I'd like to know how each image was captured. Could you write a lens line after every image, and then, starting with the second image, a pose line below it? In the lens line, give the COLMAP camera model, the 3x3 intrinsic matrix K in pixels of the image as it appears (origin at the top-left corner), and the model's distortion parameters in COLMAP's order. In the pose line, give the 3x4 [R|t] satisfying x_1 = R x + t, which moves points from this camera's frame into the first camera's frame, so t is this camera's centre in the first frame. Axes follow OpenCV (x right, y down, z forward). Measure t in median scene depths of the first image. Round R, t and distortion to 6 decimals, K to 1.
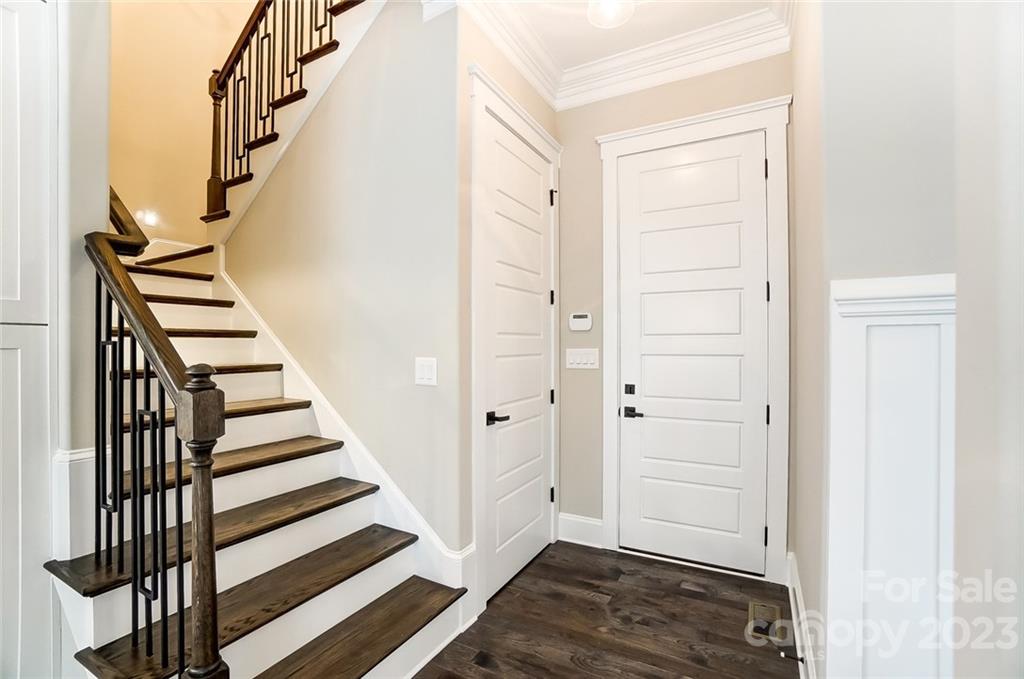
lens RADIAL K [[457.6, 0, 511.7], [0, 457.6, 347.4], [0, 0, 1]] dist [-0.070856, 0.029527]
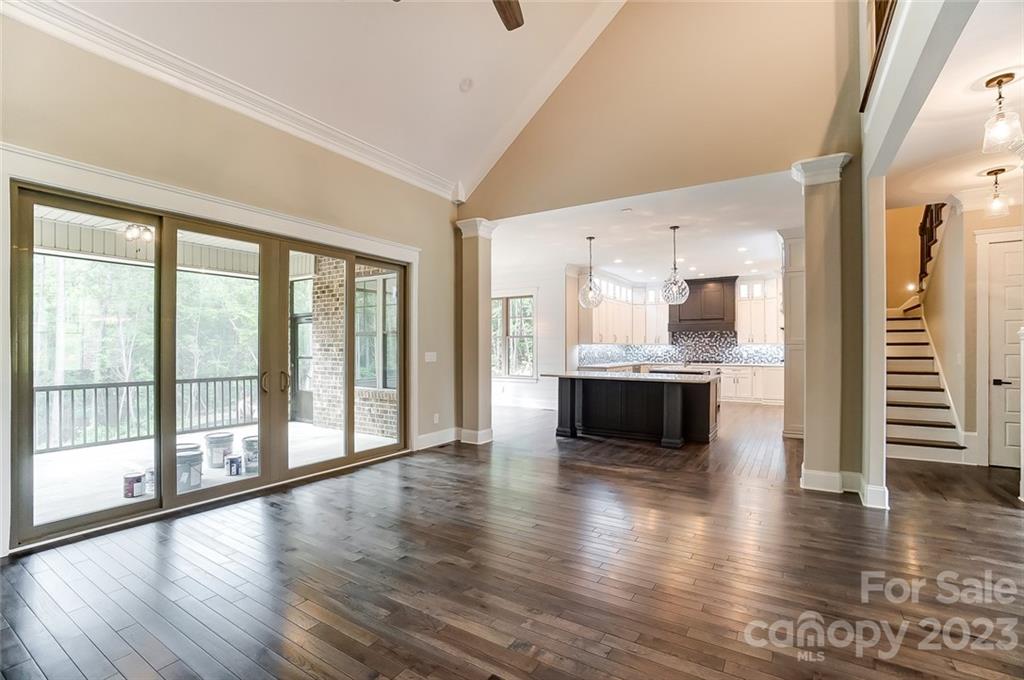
lens RADIAL K [[457.6, 0, 511.7], [0, 457.6, 347.9], [0, 0, 1]] dist [-0.070856, 0.029527]
pose [[-0.064422, -0.001417, -0.997922, 1.916617], [0.003614, 0.999992, -0.001654, -0.013187], [0.997916, -0.003713, -0.064416, -1.046050]]
